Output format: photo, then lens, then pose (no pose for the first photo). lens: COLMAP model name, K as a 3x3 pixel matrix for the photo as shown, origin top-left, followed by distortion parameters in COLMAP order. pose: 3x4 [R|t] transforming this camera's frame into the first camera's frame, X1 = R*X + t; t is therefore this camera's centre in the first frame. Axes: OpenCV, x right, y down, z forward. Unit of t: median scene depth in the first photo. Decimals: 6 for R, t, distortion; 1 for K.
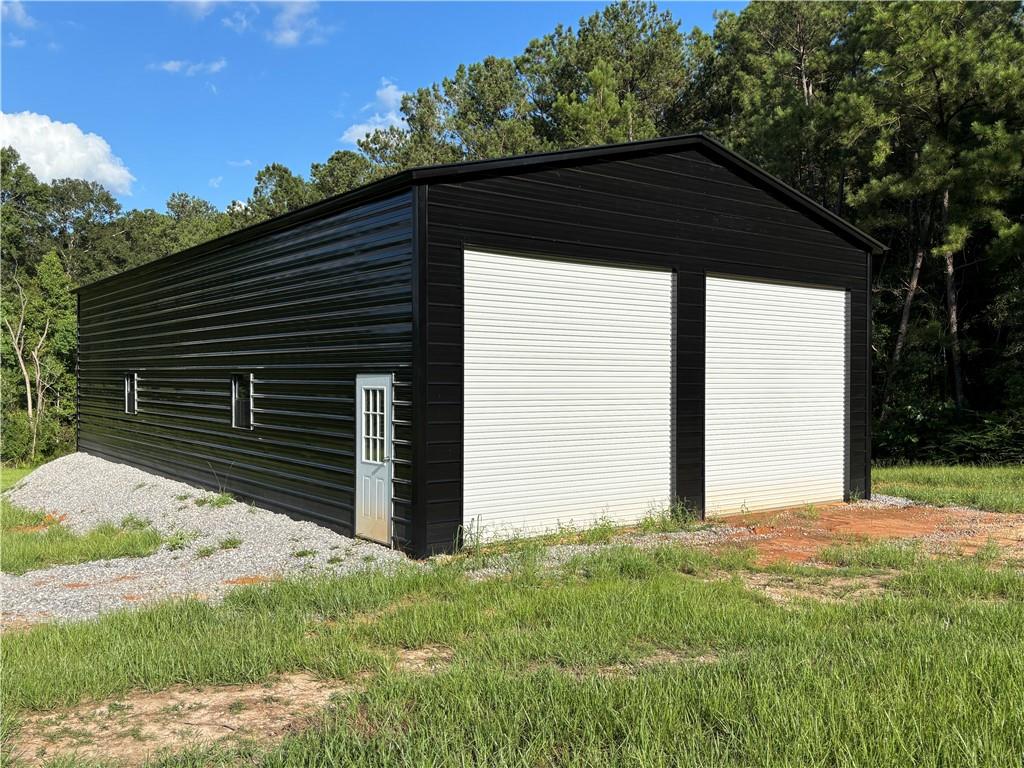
lens RADIAL K [[892.1, 0, 512.0], [0, 892.1, 384.0], [0, 0, 1]] dist [0.015250, 0.005003]
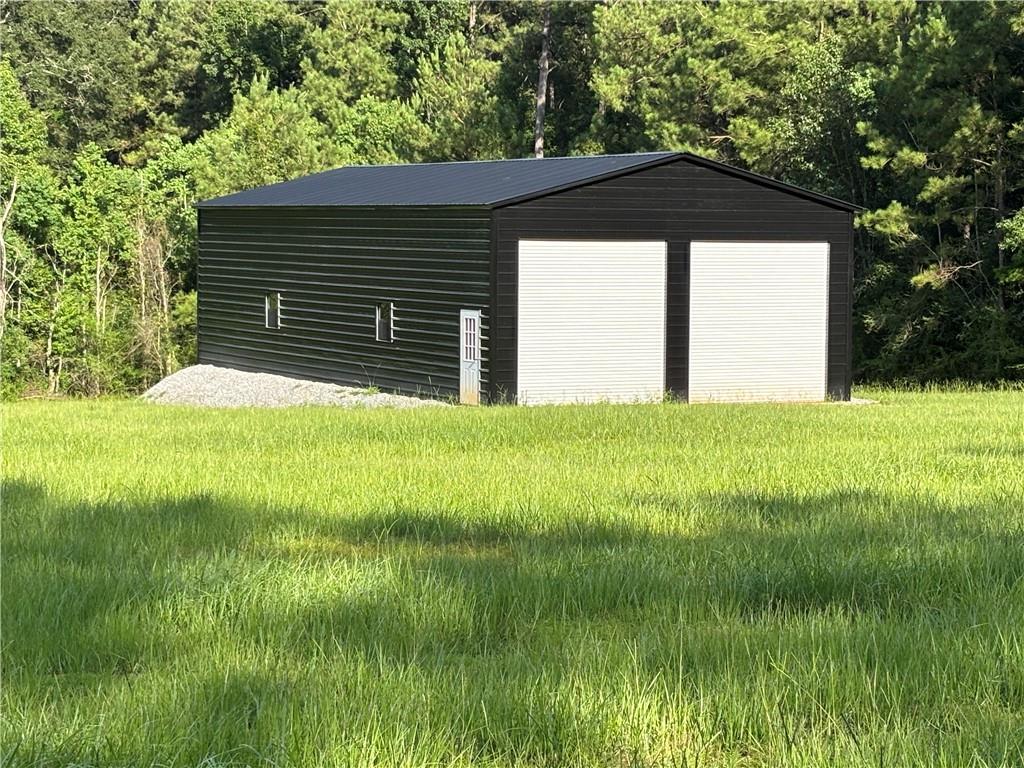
lens RADIAL K [[2387.7, 0, 512.0], [0, 2387.7, 384.0], [0, 0, 1]] dist [0.228343, -0.287812]
pose [[0.985822, 0.014510, -0.167167, 0.518913], [-0.004710, 0.998254, 0.058872, -0.103878], [0.167730, -0.057250, 0.984169, -2.627848]]
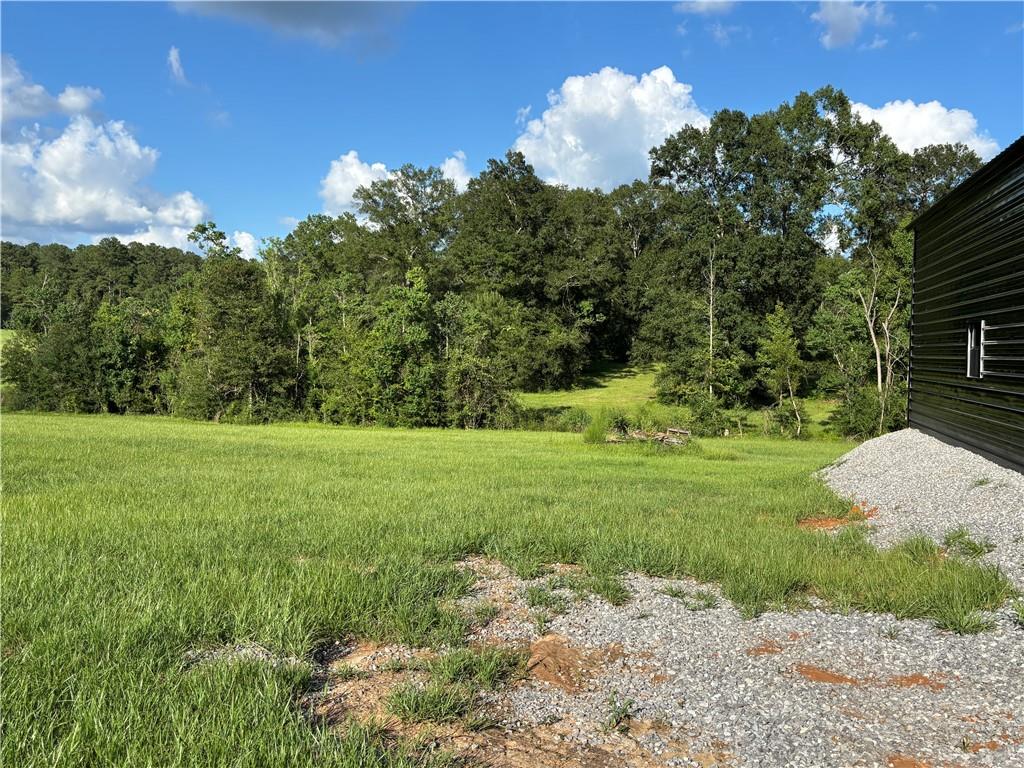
lens RADIAL K [[892.1, 0, 512.0], [0, 892.1, 384.0], [0, 0, 1]] dist [0.015250, 0.005003]
pose [[0.624887, 0.034911, -0.779935, -0.135313], [-0.018883, 0.999383, 0.029605, 0.031698], [0.780487, -0.003773, 0.625160, 0.362254]]
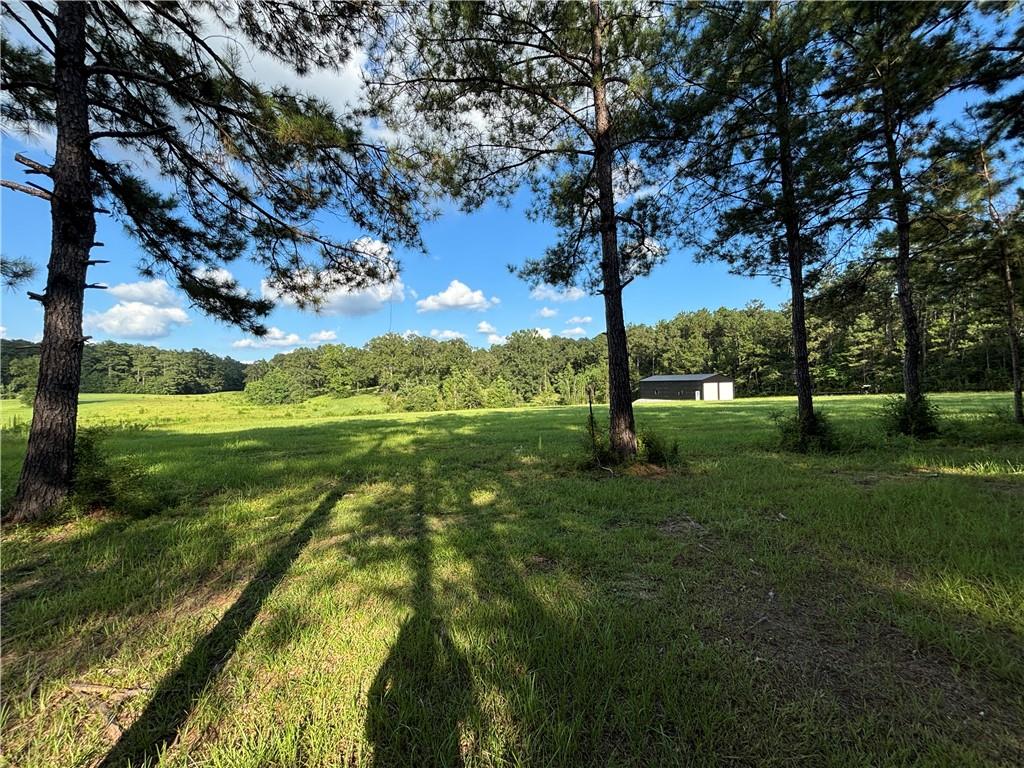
lens RADIAL K [[403.2, 0, 512.0], [0, 403.2, 384.0], [0, 0, 1]] dist [-0.012460, 0.000281]
pose [[0.966787, -0.031813, -0.253597, -1.157472], [0.032694, 0.999465, -0.000743, -0.182873], [0.253485, -0.007573, 0.967310, -5.132705]]
